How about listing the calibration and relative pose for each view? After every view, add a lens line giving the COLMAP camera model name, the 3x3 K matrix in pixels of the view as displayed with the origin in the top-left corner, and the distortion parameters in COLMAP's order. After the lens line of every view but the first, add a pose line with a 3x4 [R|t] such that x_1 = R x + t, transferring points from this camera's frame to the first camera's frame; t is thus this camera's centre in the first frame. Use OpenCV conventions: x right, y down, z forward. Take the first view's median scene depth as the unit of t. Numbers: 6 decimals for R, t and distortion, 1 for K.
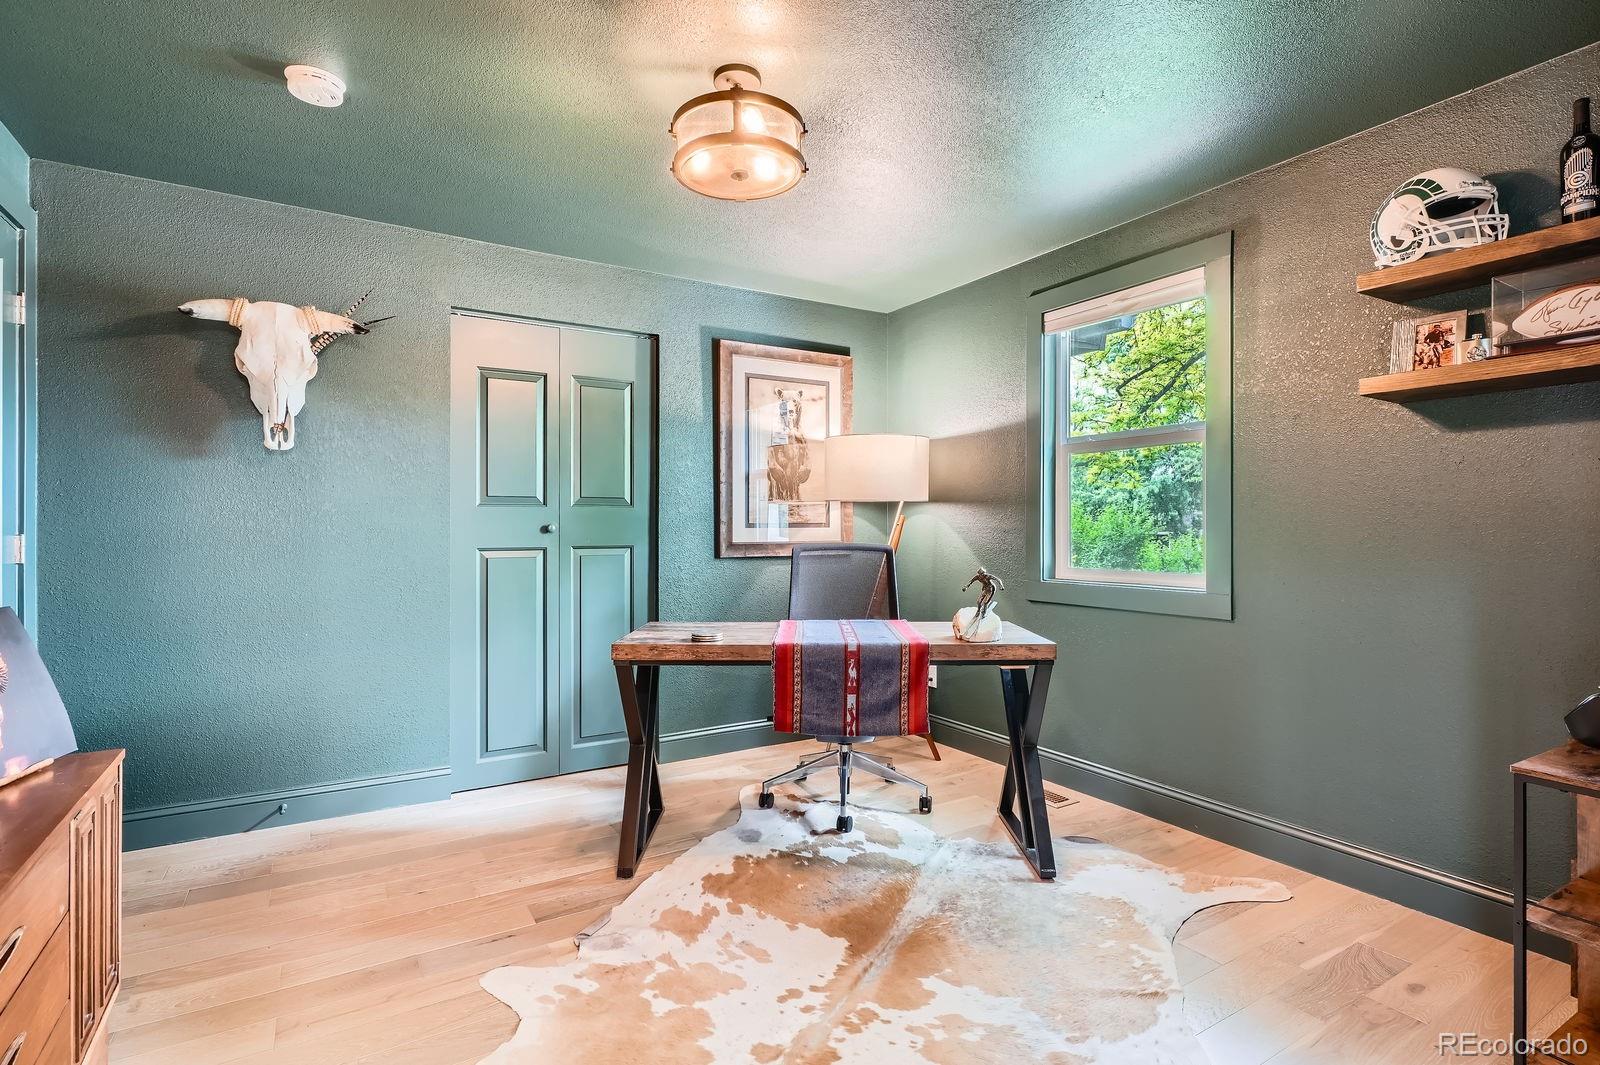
lens RADIAL K [[784.7, 0, 798.3], [0, 784.7, 530.5], [0, 0, 1]] dist [0.000570, -0.000105]
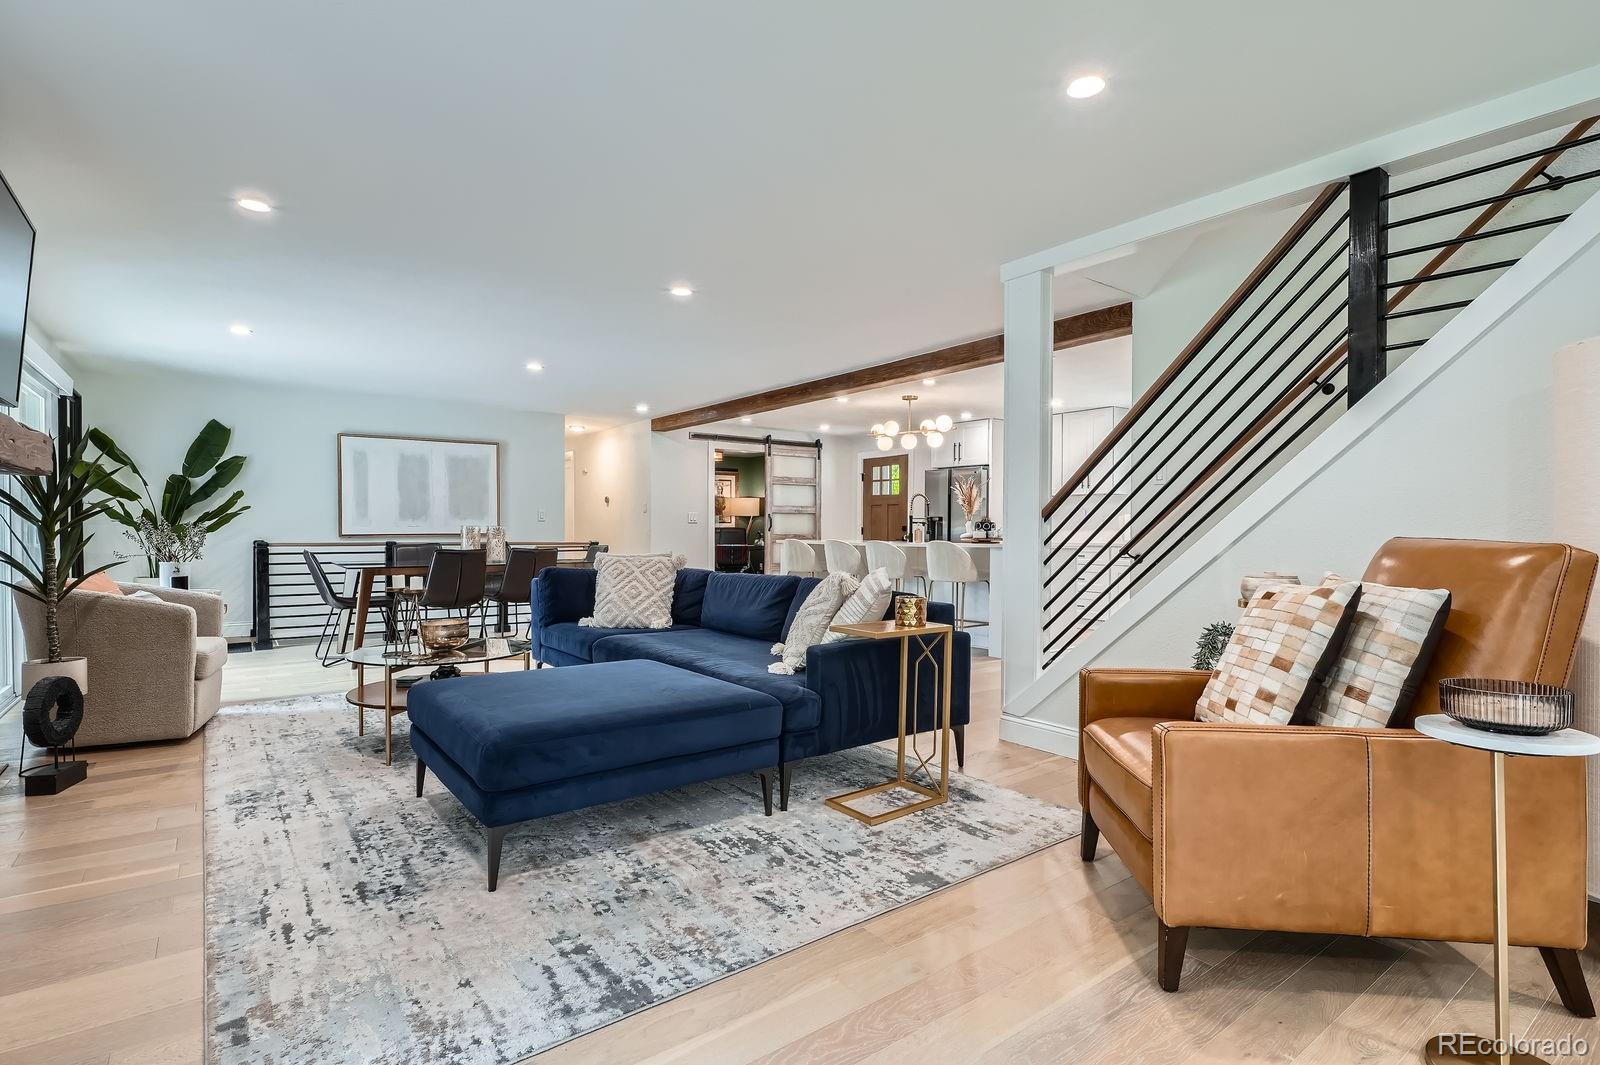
lens RADIAL K [[784.7, 0, 797.8], [0, 784.7, 532.5], [0, 0, 1]] dist [0.000570, -0.000105]
pose [[0.996114, 0.007484, 0.087752, 0.029129], [-0.007742, 0.999967, 0.002604, 0.023107], [-0.087730, -0.003273, 0.996139, -2.400335]]
